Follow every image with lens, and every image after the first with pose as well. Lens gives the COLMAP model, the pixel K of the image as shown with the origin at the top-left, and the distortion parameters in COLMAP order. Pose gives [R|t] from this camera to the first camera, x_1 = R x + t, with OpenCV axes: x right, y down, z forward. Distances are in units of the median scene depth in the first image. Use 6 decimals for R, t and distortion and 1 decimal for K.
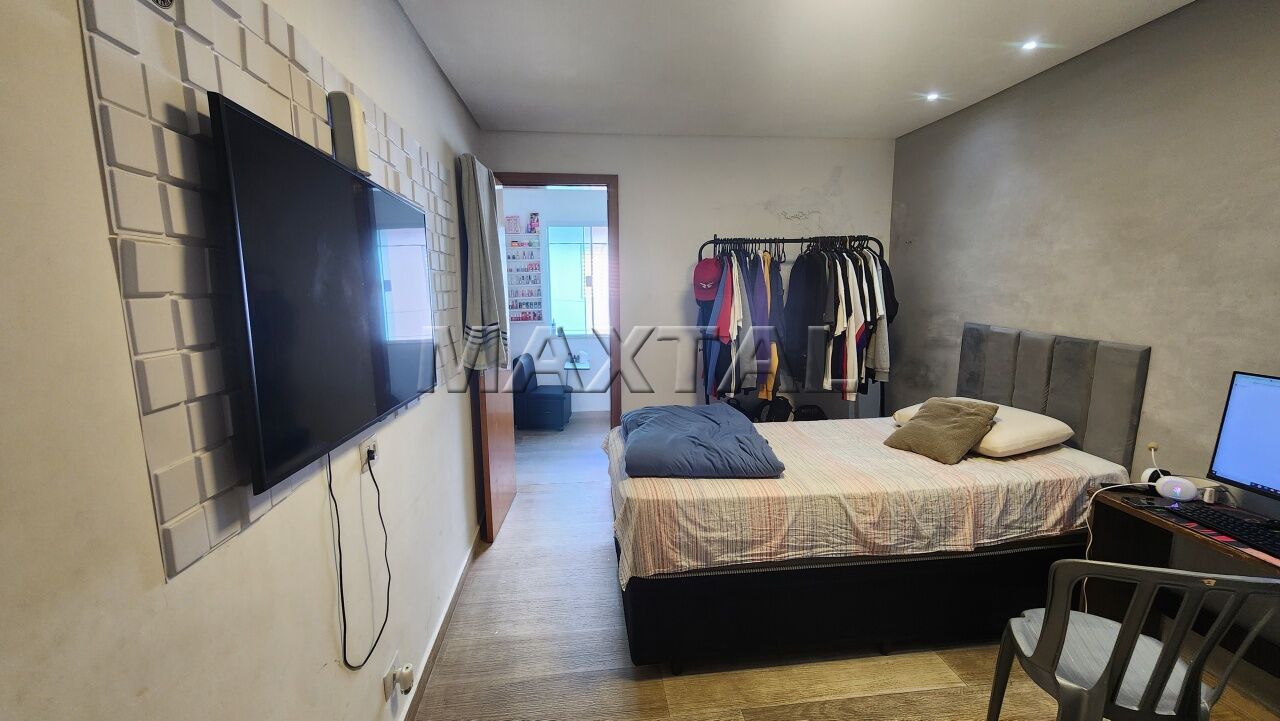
lens RADIAL K [[527.5, 0, 638.9], [0, 527.5, 367.8], [0, 0, 1]] dist [-0.000919, 0.000397]
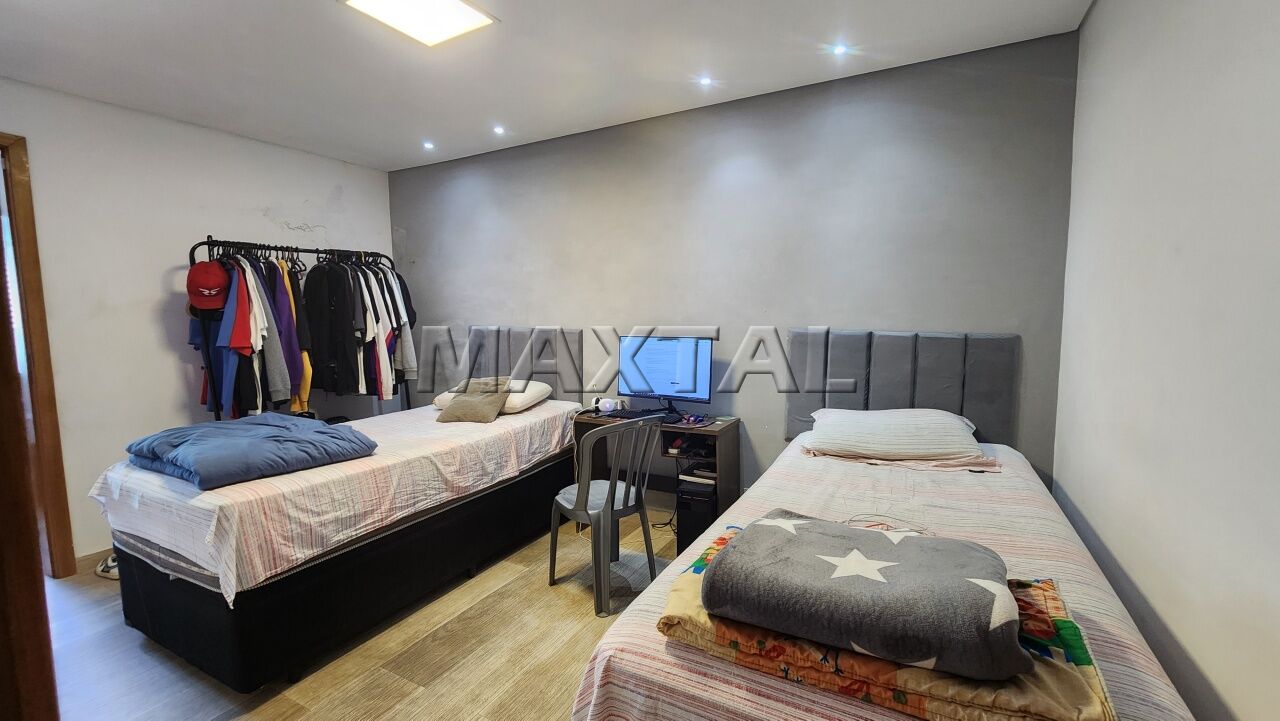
lens RADIAL K [[527.5, 0, 636.2], [0, 527.5, 363.0], [0, 0, 1]] dist [-0.000919, 0.000397]
pose [[0.581478, -0.074926, 0.810104, -0.296357], [0.131821, 0.991269, -0.002937, 0.094836], [-0.802811, 0.108497, 0.586278, -0.109142]]
